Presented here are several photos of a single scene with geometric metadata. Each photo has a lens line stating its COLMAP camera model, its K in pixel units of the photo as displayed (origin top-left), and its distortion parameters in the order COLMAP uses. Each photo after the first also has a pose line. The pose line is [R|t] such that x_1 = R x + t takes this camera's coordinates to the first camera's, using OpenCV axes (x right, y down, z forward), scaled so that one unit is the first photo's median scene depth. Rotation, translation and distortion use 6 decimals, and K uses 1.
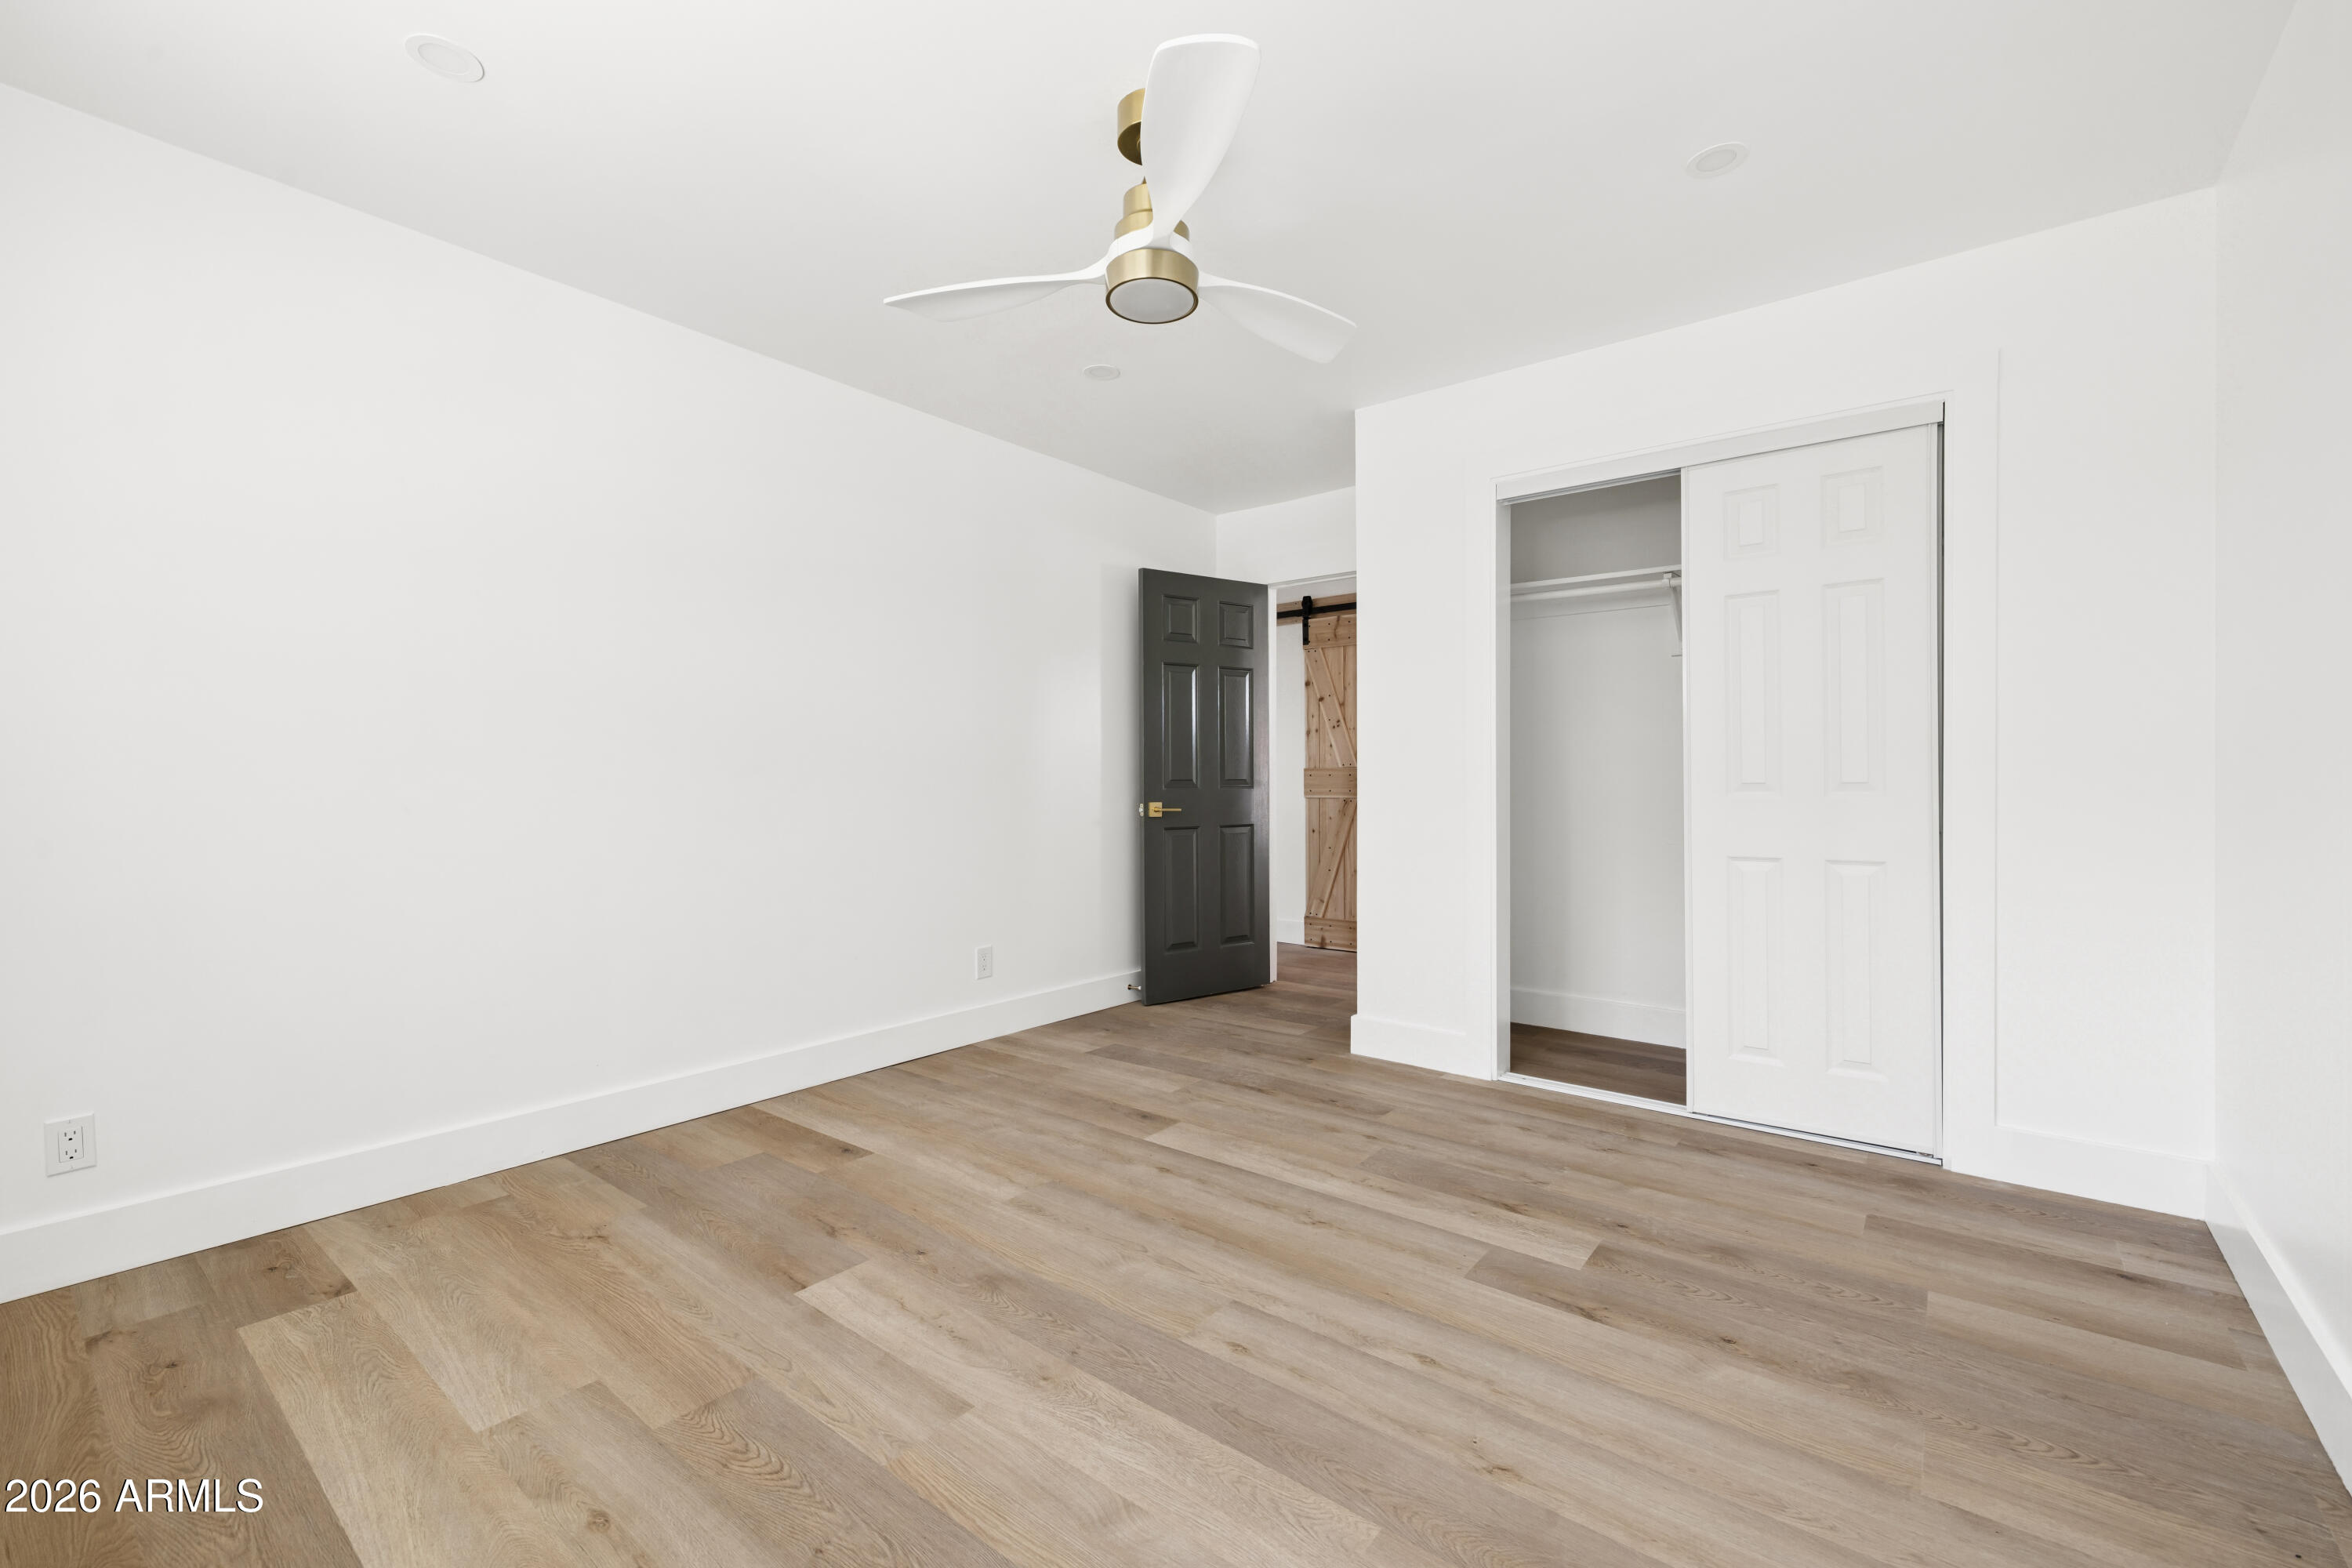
lens RADIAL K [[988.2, 0, 1176.0], [0, 988.2, 784.0], [0, 0, 1]] dist [0.000084, -0.000015]
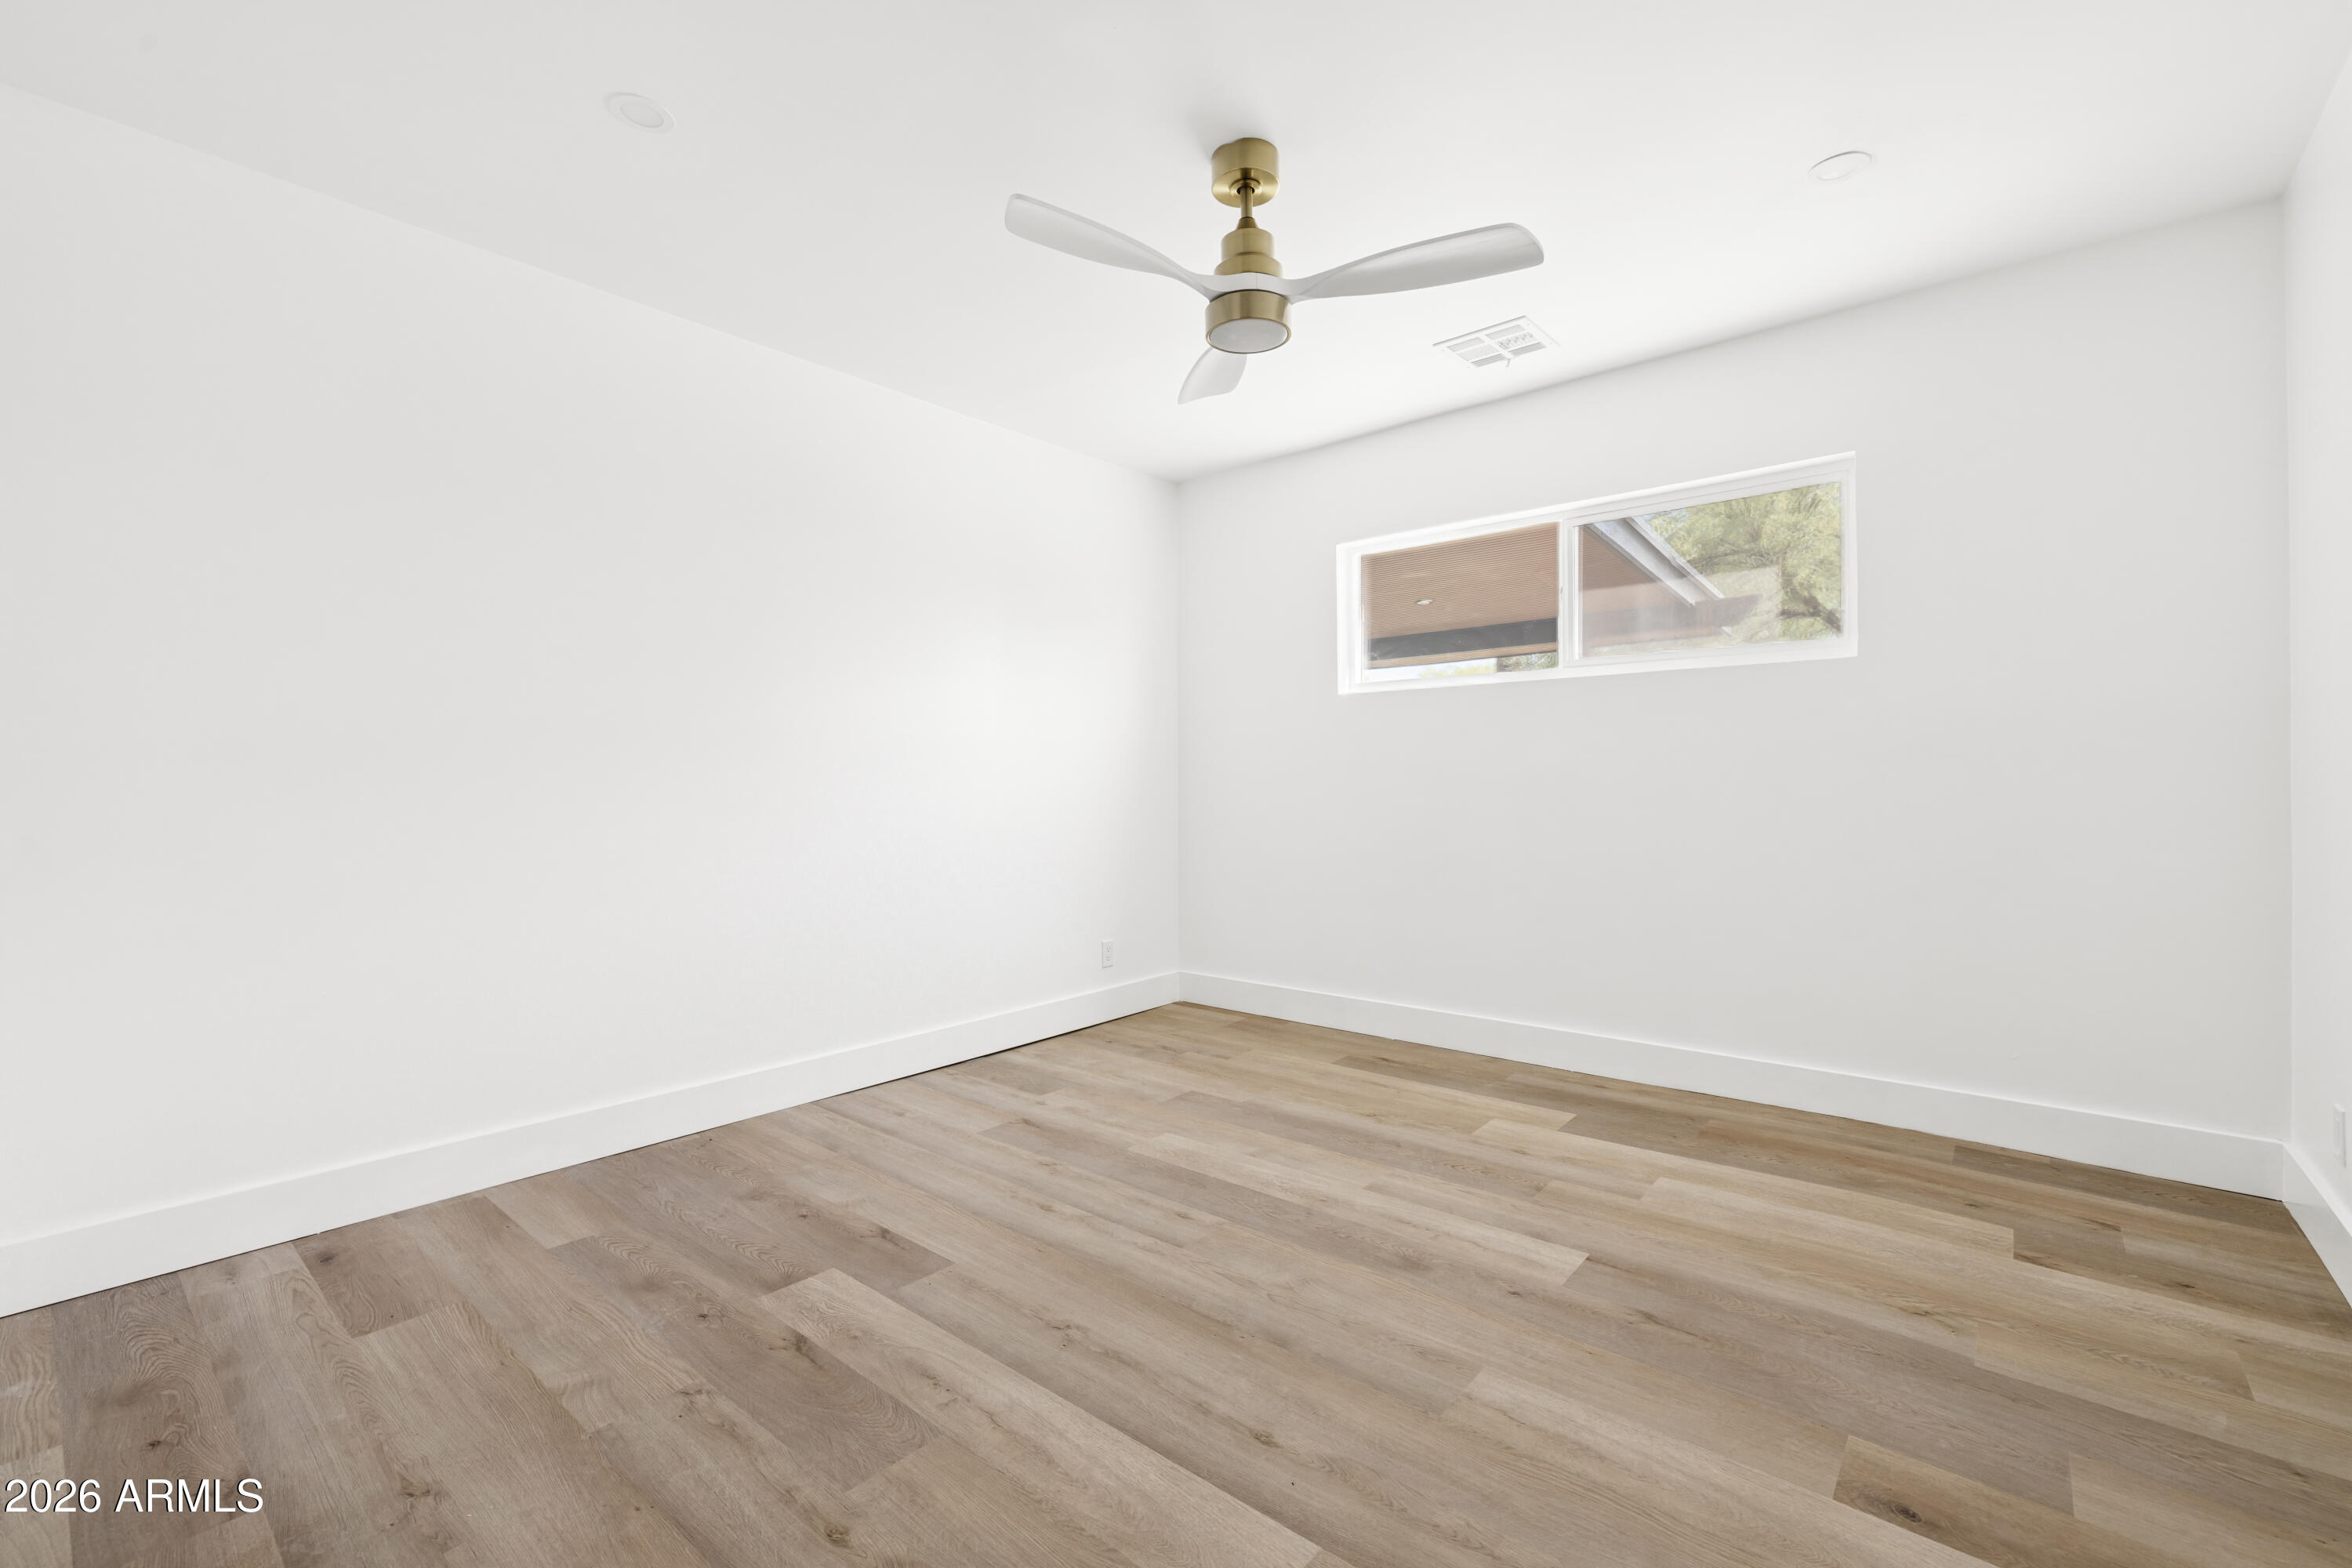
lens RADIAL K [[988.2, 0, 1176.0], [0, 988.2, 784.0], [0, 0, 1]] dist [0.000084, -0.000015]
pose [[-0.999462, 0.006626, 0.032112, 0.023735], [0.006938, 0.999930, 0.009599, -0.008708], [-0.032046, 0.009817, -0.999438, 1.980356]]
